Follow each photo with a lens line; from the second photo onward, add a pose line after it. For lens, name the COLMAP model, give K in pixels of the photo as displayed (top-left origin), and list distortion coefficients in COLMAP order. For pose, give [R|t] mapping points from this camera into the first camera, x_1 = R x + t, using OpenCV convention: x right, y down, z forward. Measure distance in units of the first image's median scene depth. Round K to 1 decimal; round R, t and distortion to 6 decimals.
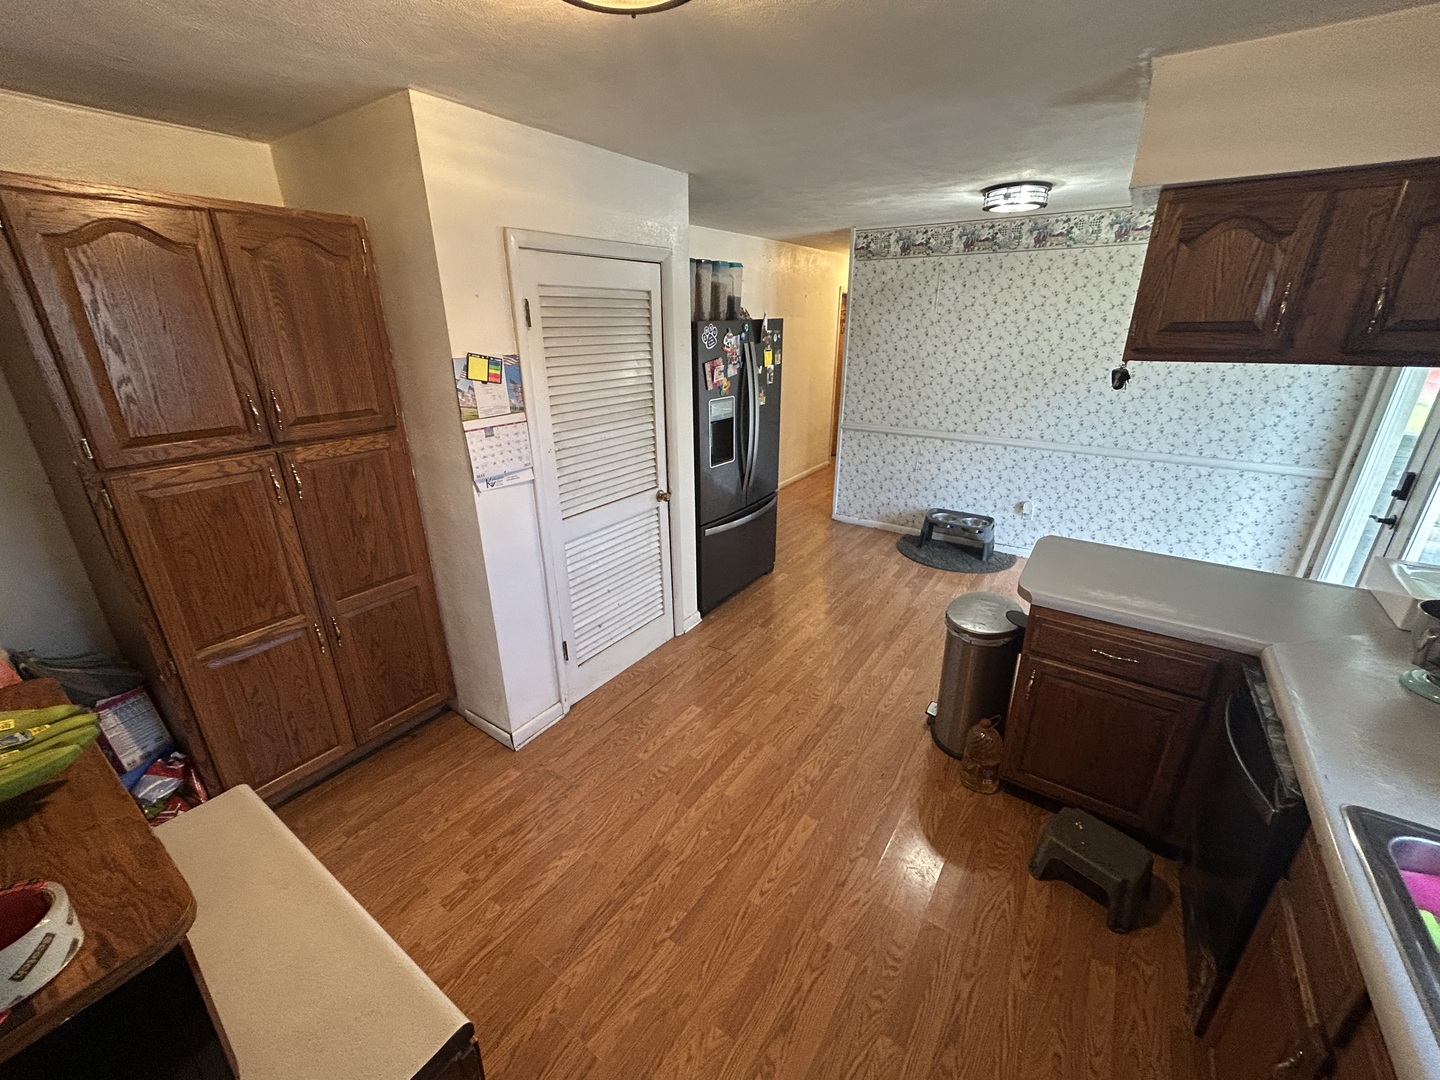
lens RADIAL K [[580.6, 0, 719.8], [0, 580.6, 535.9], [0, 0, 1]] dist [-0.004733, 0.000452]
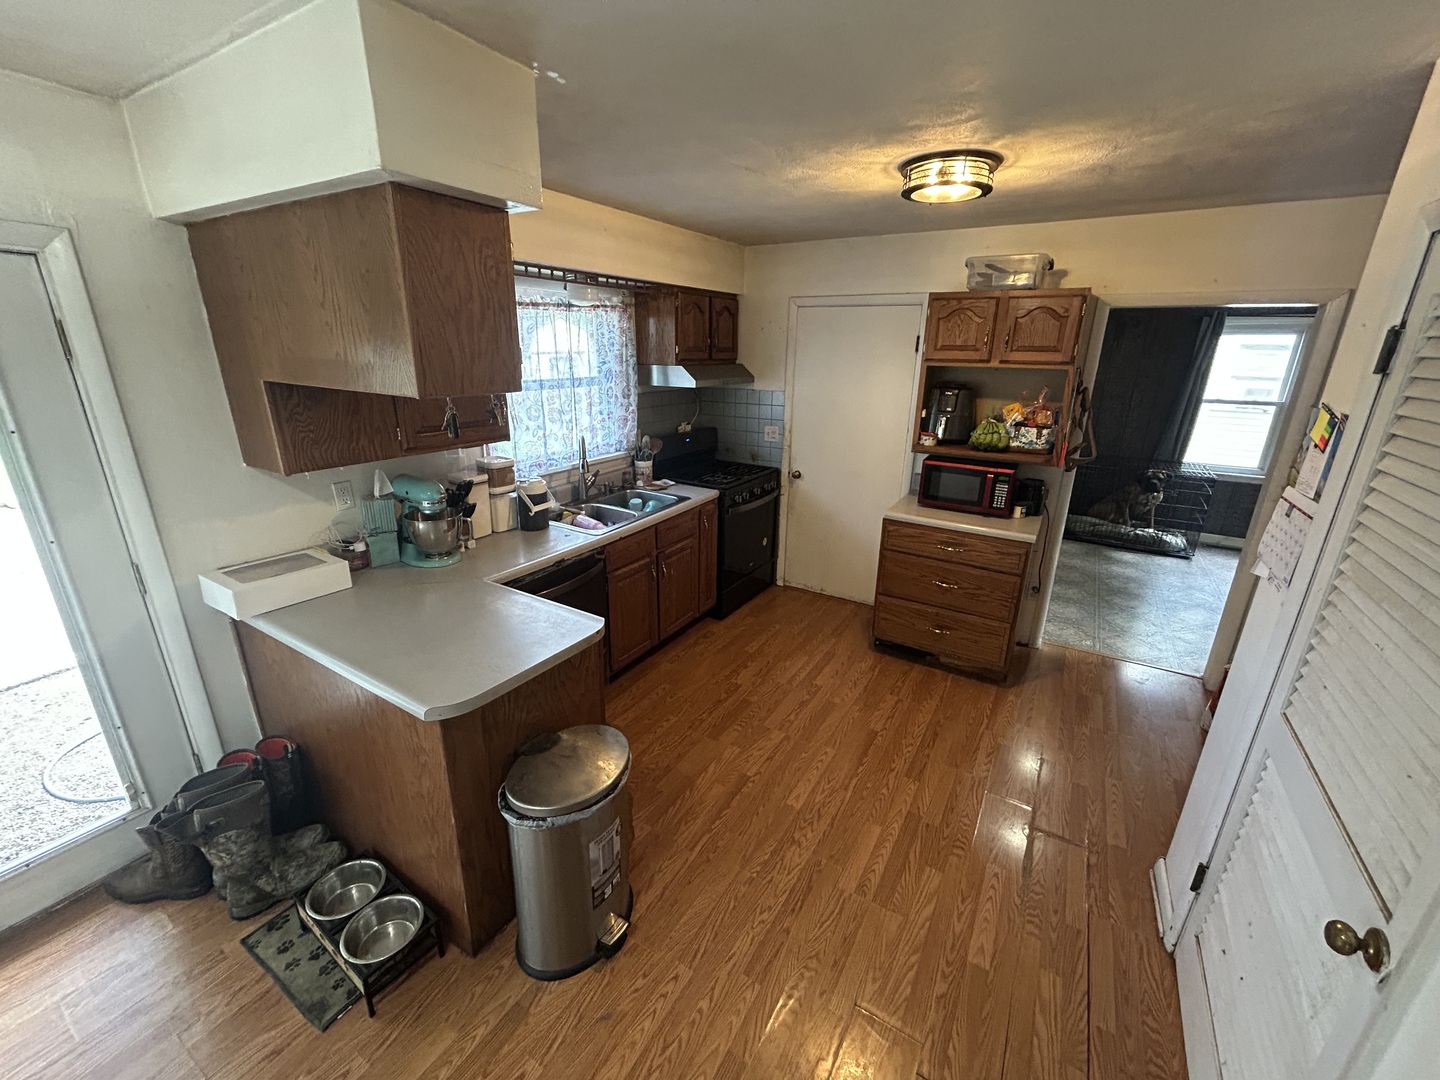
lens RADIAL K [[580.6, 0, 719.8], [0, 580.6, 535.9], [0, 0, 1]] dist [-0.004733, 0.000452]
pose [[-0.998601, 0.002027, -0.052837, 0.302051], [-0.031614, 0.778087, 0.627360, -0.497067], [0.042383, 0.628153, -0.776935, 1.317060]]
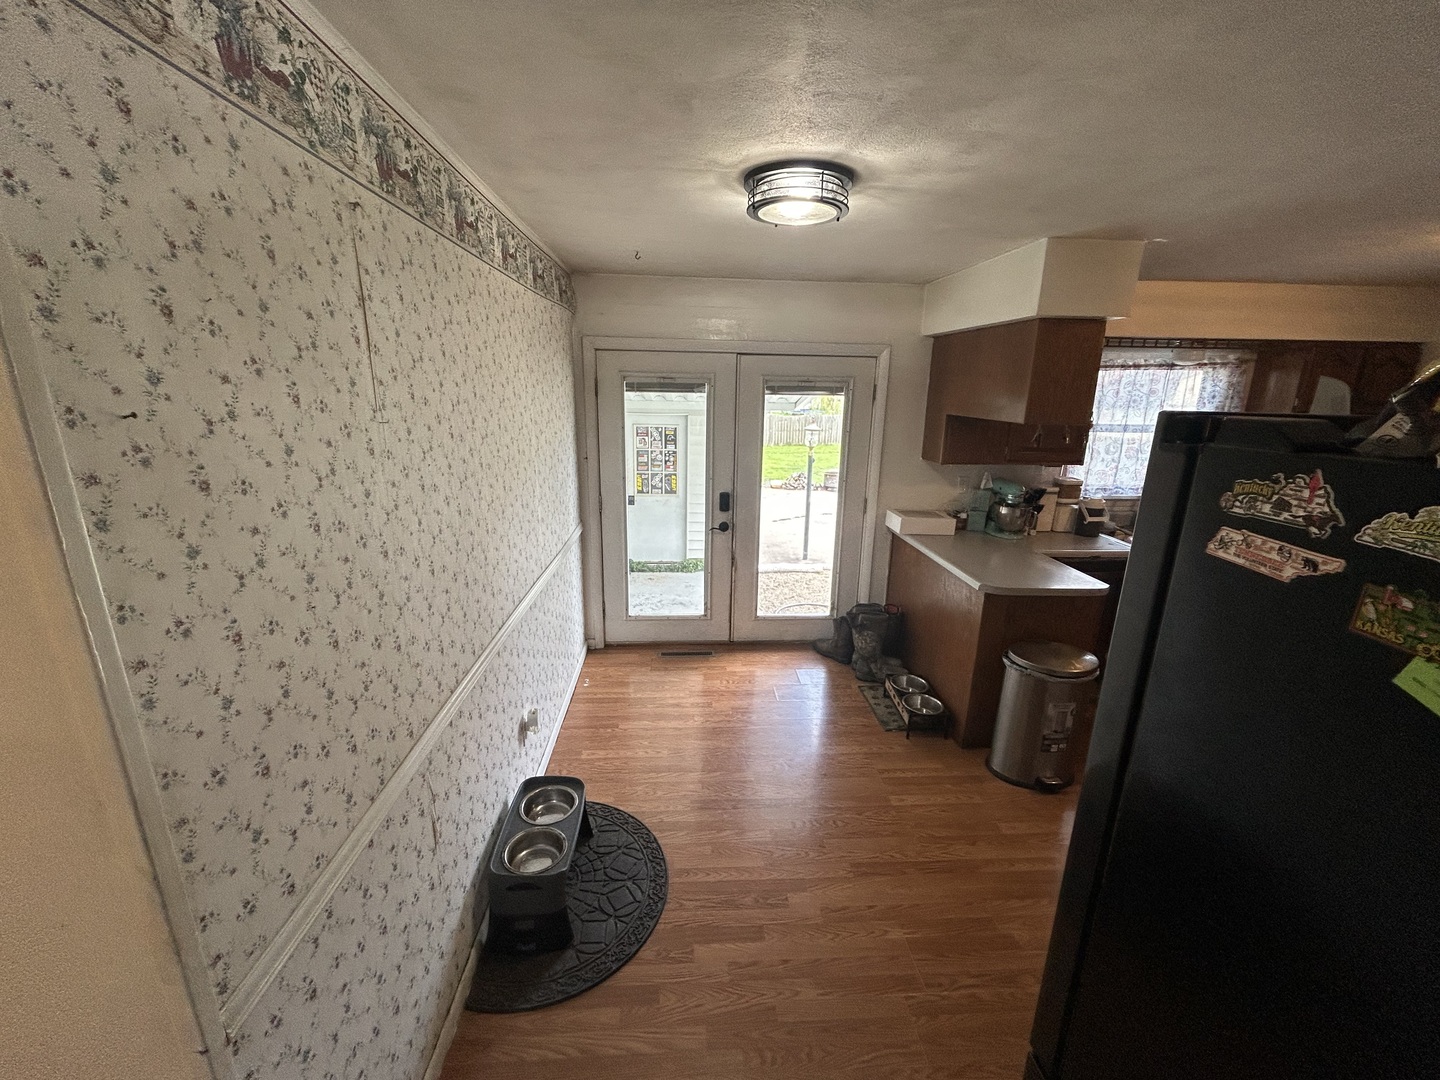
lens RADIAL K [[580.6, 0, 719.8], [0, 580.6, 535.9], [0, 0, 1]] dist [-0.004733, 0.000452]
pose [[-0.616240, -0.204826, 0.760457, 0.058164], [0.265954, 0.854743, 0.445738, -0.685221], [-0.741294, 0.476928, -0.472252, 1.793041]]
